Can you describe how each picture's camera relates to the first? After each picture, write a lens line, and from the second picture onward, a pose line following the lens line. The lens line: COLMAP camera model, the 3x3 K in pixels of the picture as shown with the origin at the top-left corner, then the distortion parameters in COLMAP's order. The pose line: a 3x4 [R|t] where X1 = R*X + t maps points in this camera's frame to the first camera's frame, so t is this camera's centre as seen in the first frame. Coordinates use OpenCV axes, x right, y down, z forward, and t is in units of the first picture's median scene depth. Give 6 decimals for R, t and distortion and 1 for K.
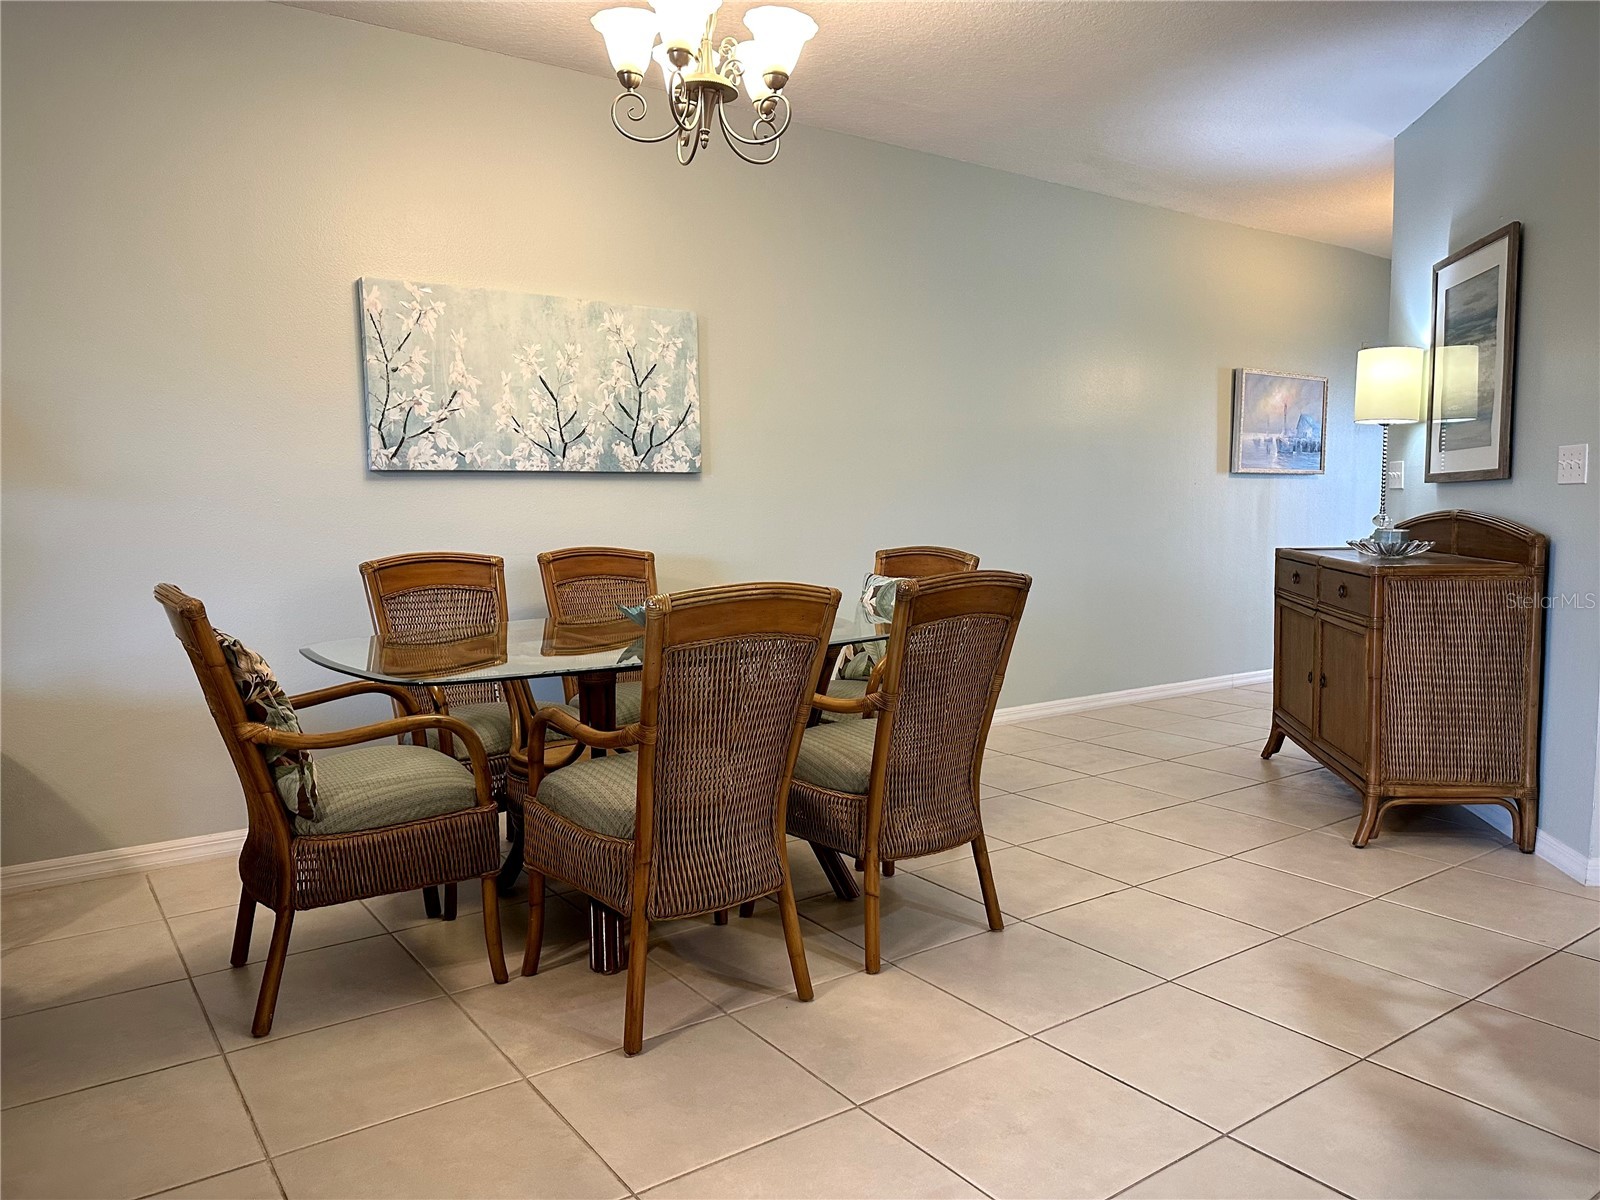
lens RADIAL K [[1138.7, 0, 802.3], [0, 1138.7, 606.5], [0, 0, 1]] dist [0.064811, -0.080765]
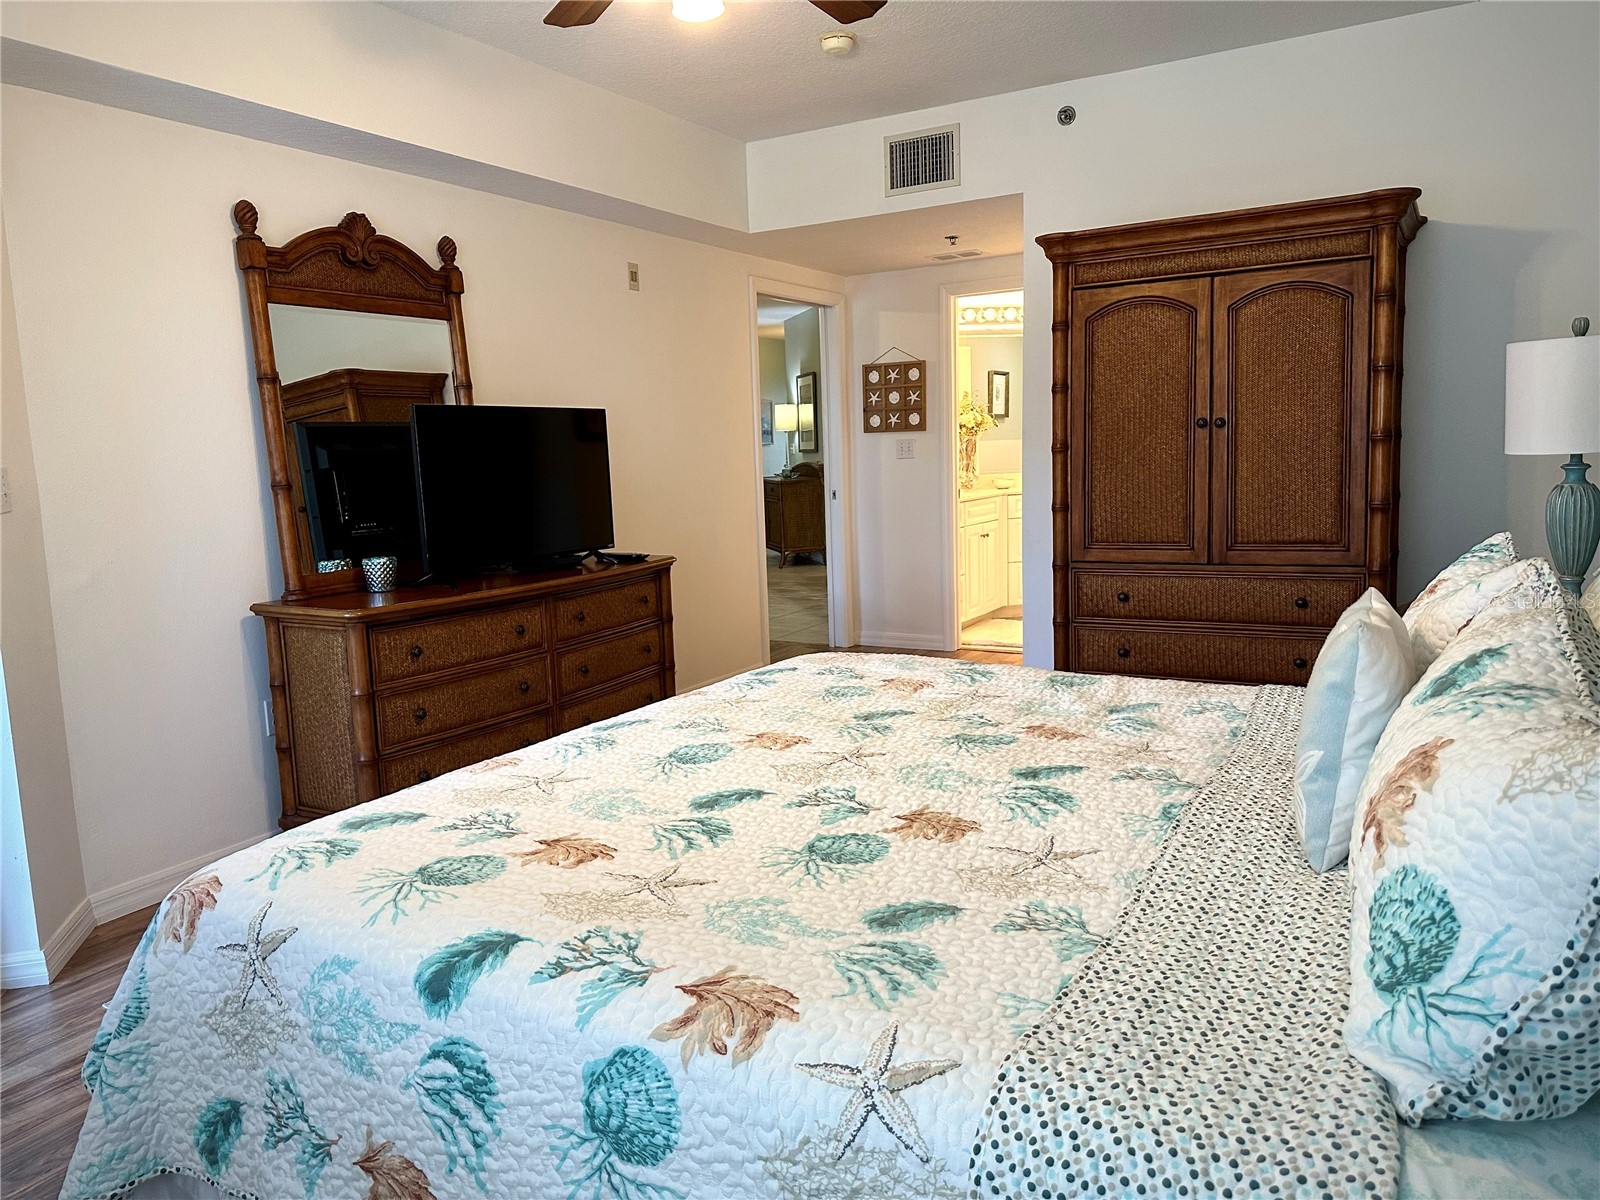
lens RADIAL K [[1138.7, 0, 801.4], [0, 1138.7, 600.7], [0, 0, 1]] dist [0.064811, -0.080765]
pose [[0.917708, -0.080283, 0.389058, -0.592577], [0.061097, 0.996238, 0.061462, 0.087123], [-0.392529, -0.032634, 0.919161, -1.637114]]
